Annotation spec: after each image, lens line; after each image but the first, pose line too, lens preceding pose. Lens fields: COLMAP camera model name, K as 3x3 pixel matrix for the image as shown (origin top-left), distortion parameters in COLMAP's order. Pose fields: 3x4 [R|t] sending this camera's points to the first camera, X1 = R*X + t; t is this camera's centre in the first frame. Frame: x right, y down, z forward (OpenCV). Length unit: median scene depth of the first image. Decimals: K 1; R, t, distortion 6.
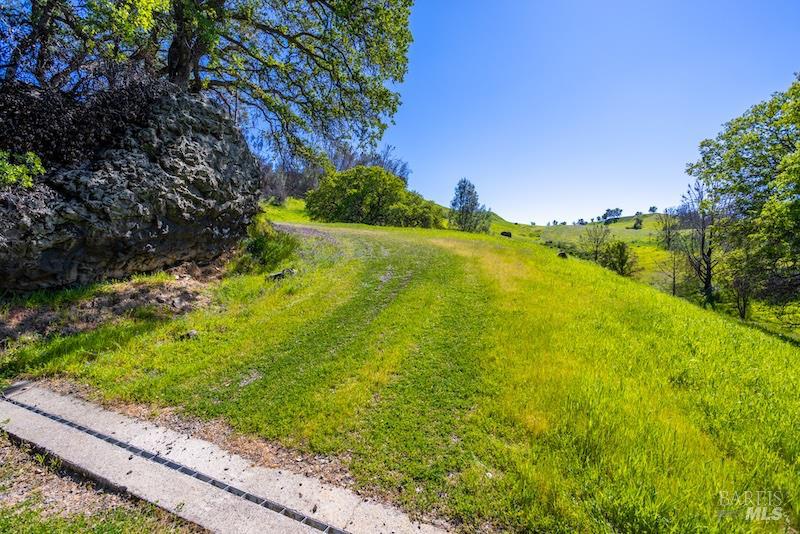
lens RADIAL K [[396.5, 0, 399.7], [0, 396.5, 268.6], [0, 0, 1]] dist [0.007105, 0.001868]
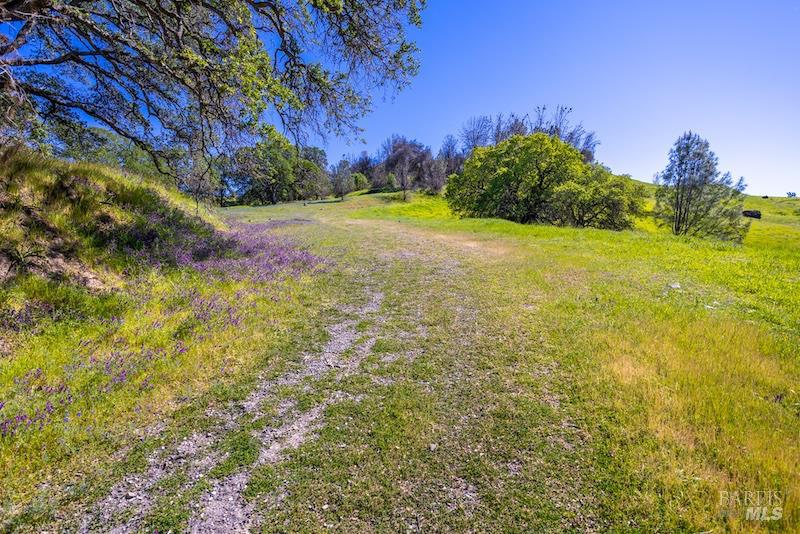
lens RADIAL K [[396.5, 0, 400.2], [0, 396.5, 264.5], [0, 0, 1]] dist [0.007105, 0.001868]
pose [[0.907343, 0.008563, -0.420304, 0.020777], [0.002743, 0.999651, 0.026287, -0.042352], [0.420383, -0.025005, 0.907002, 0.254285]]
